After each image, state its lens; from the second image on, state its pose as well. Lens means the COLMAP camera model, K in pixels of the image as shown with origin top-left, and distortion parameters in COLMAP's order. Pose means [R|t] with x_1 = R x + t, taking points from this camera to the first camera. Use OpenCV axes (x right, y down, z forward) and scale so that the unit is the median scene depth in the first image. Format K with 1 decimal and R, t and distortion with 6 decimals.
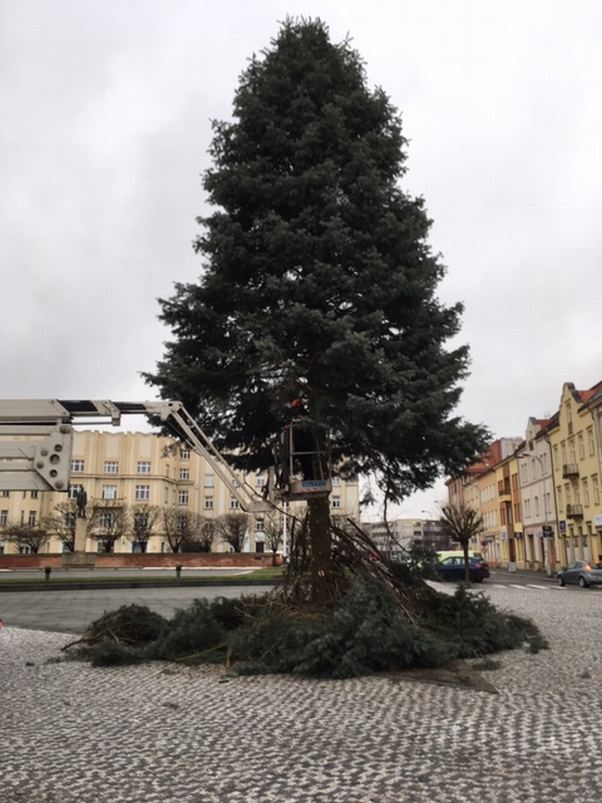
lens RADIAL K [[682.5, 0, 301.3], [0, 682.5, 398.9], [0, 0, 1]] dist [0.046754, -0.016089]
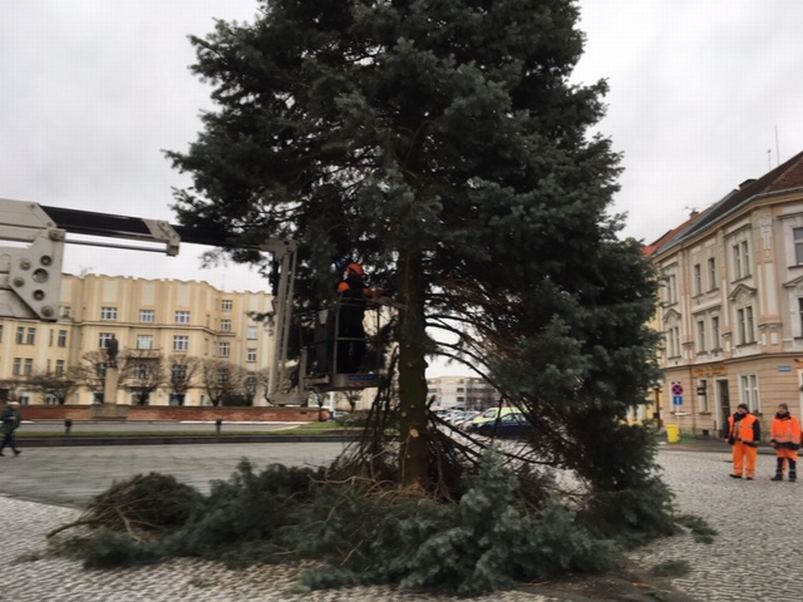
lens RADIAL K [[682.5, 0, 404.1], [0, 682.5, 308.7], [0, 0, 1]] dist [0.046754, -0.016089]
pose [[0.996031, 0.024368, 0.085604, -0.046167], [-0.030857, 0.996682, 0.075321, 0.061540], [-0.083484, -0.077663, 0.993478, 0.260895]]
